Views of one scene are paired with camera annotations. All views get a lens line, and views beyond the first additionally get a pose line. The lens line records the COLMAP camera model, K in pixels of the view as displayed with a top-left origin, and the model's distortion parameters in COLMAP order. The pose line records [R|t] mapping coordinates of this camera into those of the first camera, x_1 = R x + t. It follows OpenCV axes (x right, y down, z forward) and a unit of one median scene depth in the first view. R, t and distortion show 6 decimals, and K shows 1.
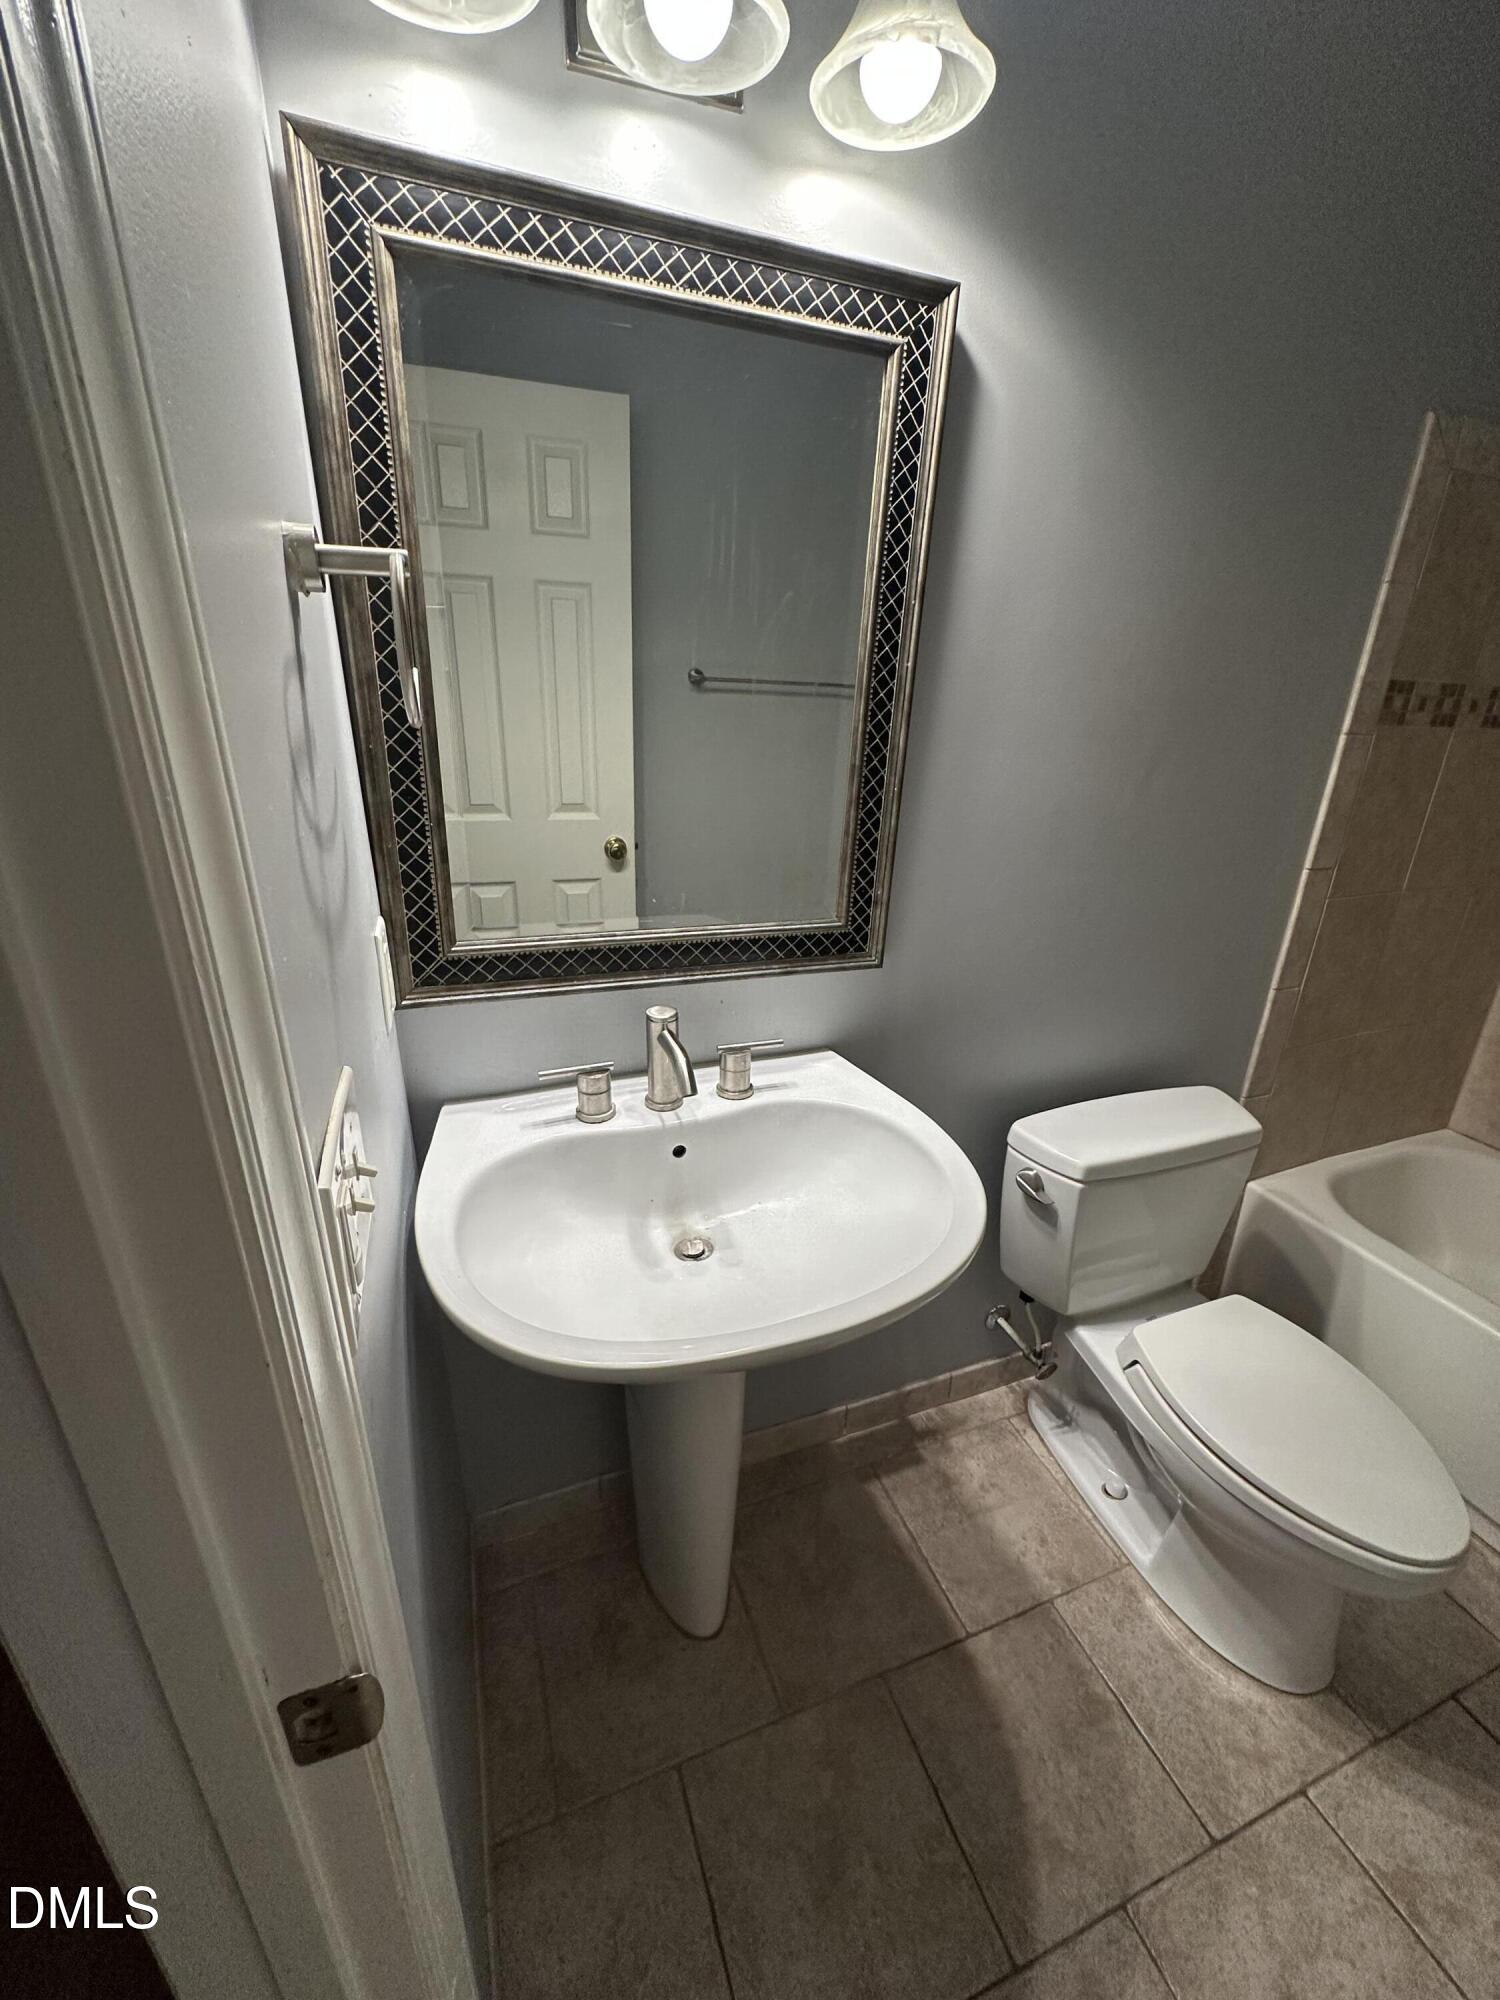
lens RADIAL K [[800.2, 0, 748.7], [0, 800.2, 996.2], [0, 0, 1]] dist [-0.004844, 0.000656]
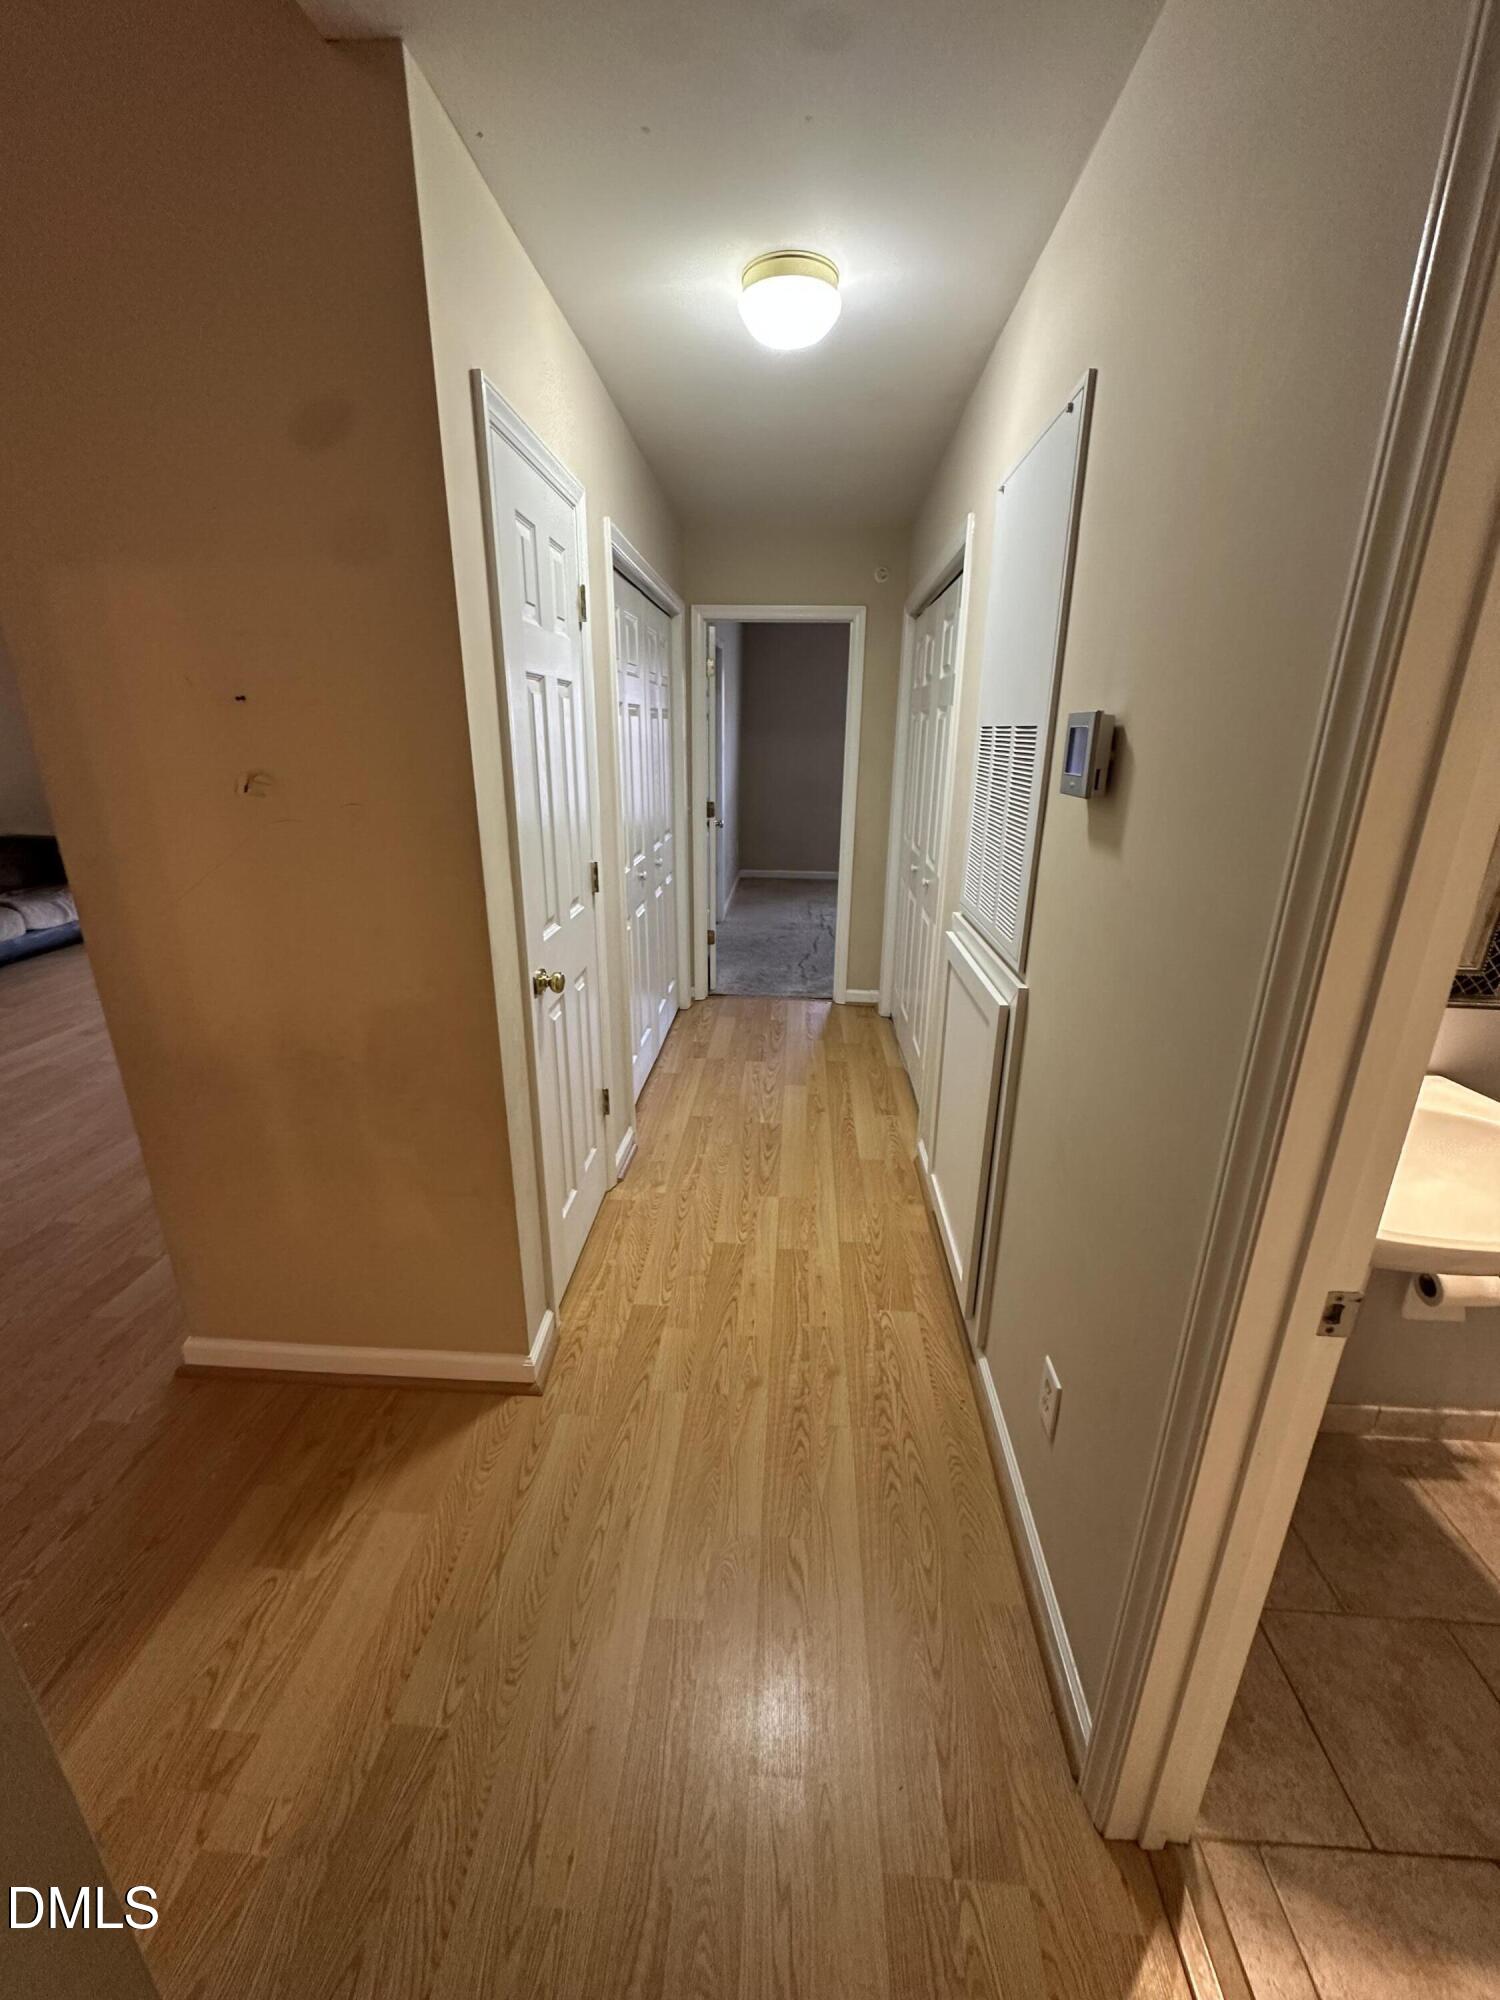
lens RADIAL K [[800.2, 0, 748.7], [0, 800.2, 996.2], [0, 0, 1]] dist [-0.004844, 0.000656]
pose [[0.913124, 0.110797, -0.392338, -0.337460], [-0.127401, 0.991715, -0.016450, 0.089799], [0.387264, 0.065005, 0.919674, -0.424985]]
